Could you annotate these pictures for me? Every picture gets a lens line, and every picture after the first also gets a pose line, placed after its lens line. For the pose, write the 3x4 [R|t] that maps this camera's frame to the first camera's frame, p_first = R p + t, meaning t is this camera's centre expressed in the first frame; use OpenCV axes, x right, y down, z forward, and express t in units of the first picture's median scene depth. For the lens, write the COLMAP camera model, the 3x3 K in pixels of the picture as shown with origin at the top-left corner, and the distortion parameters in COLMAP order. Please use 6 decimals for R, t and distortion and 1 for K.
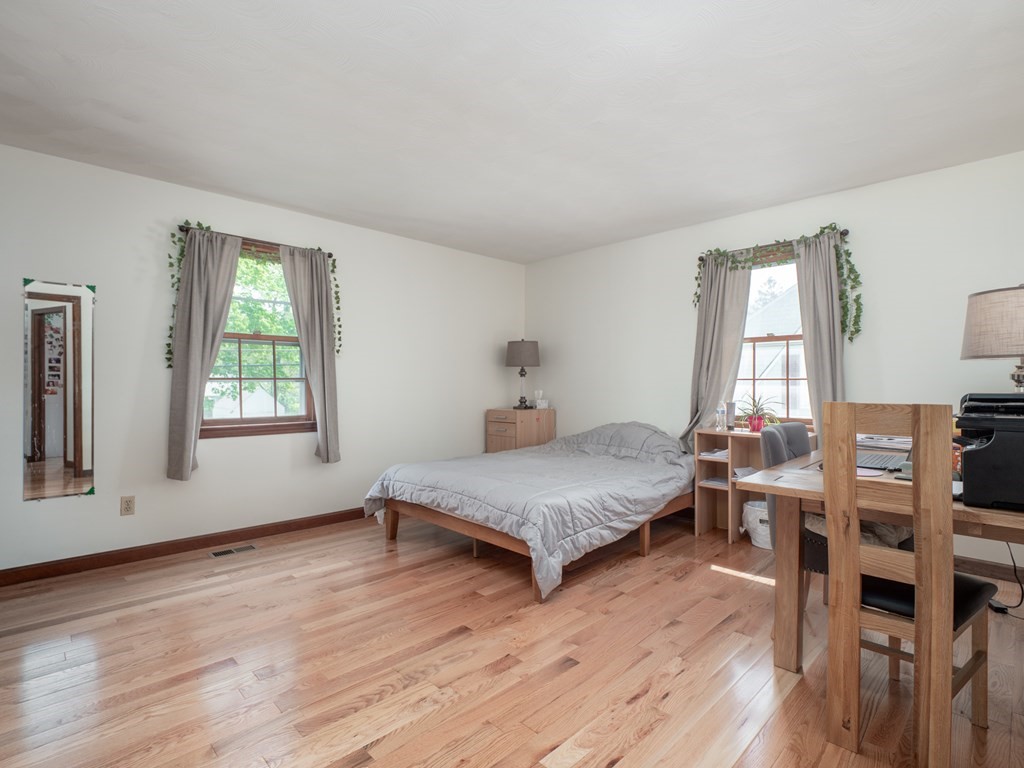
lens RADIAL K [[511.7, 0, 512.6], [0, 511.7, 378.9], [0, 0, 1]] dist [-0.012701, -0.000589]
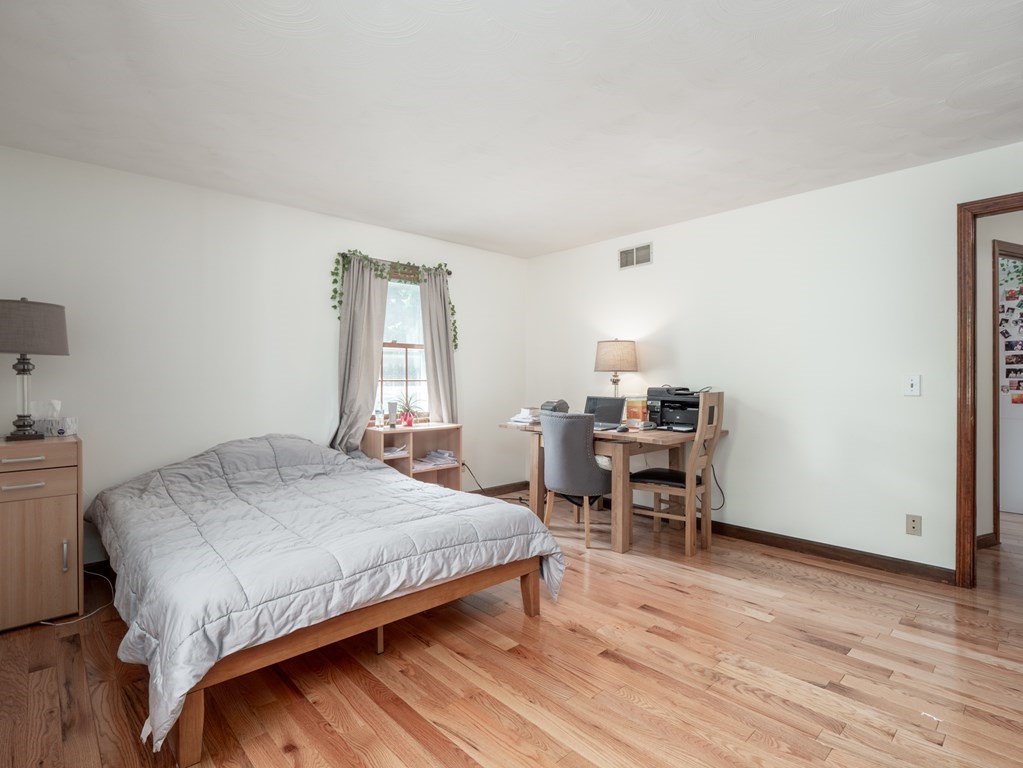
lens RADIAL K [[511.2, 0, 512.1], [0, 511.2, 378.9], [0, 0, 1]] dist [-0.012701, -0.000589]
pose [[0.028421, 0.002008, 0.999594, -0.696440], [-0.006047, 0.999980, -0.001837, -0.002872], [-0.999578, -0.005992, 0.028433, 0.782835]]
